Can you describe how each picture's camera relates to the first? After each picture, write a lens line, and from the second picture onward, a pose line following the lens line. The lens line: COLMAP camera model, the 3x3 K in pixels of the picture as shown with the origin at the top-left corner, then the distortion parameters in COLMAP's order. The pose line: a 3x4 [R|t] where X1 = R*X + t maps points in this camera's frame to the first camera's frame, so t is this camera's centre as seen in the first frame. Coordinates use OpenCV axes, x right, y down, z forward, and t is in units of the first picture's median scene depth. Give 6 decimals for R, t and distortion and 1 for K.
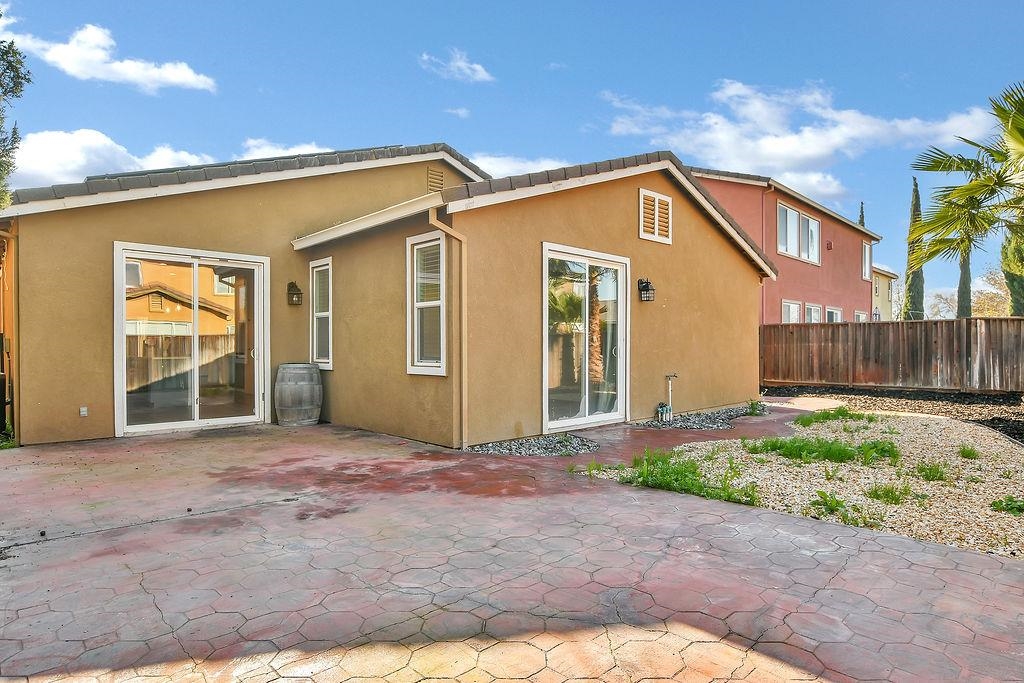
lens RADIAL K [[575.7, 0, 525.0], [0, 575.7, 352.4], [0, 0, 1]] dist [-0.012524, 0.002374]
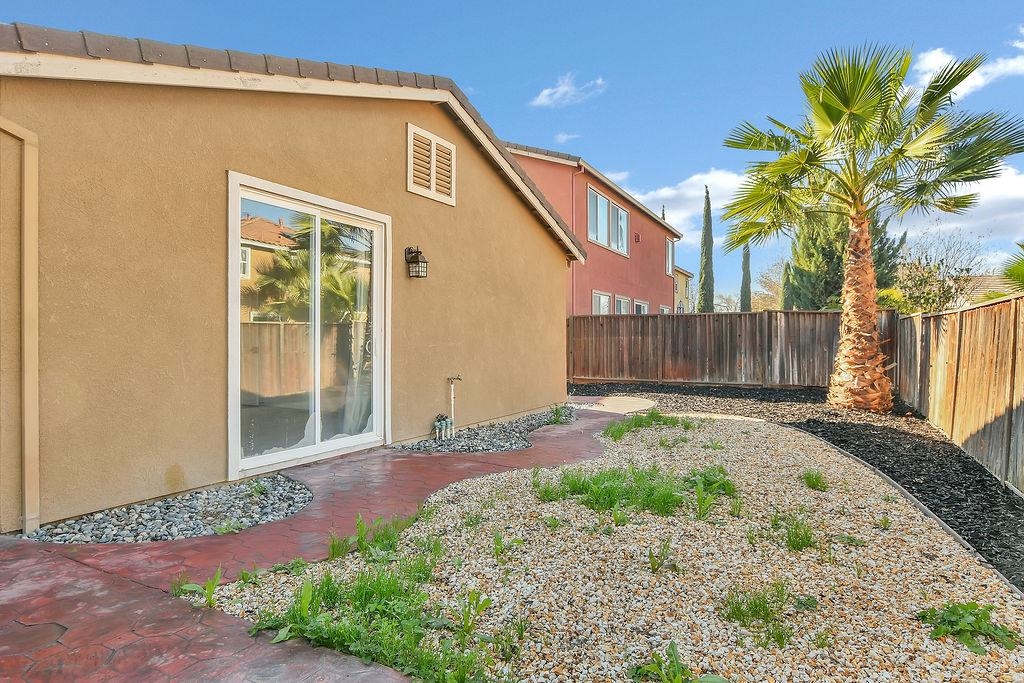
lens RADIAL K [[575.7, 0, 511.3], [0, 575.7, 342.4], [0, 0, 1]] dist [-0.012524, 0.002374]
pose [[0.961911, 0.000778, 0.273361, 0.110679], [0.000666, 0.999986, -0.005191, -0.002441], [-0.273362, 0.005176, 0.961897, 0.230253]]
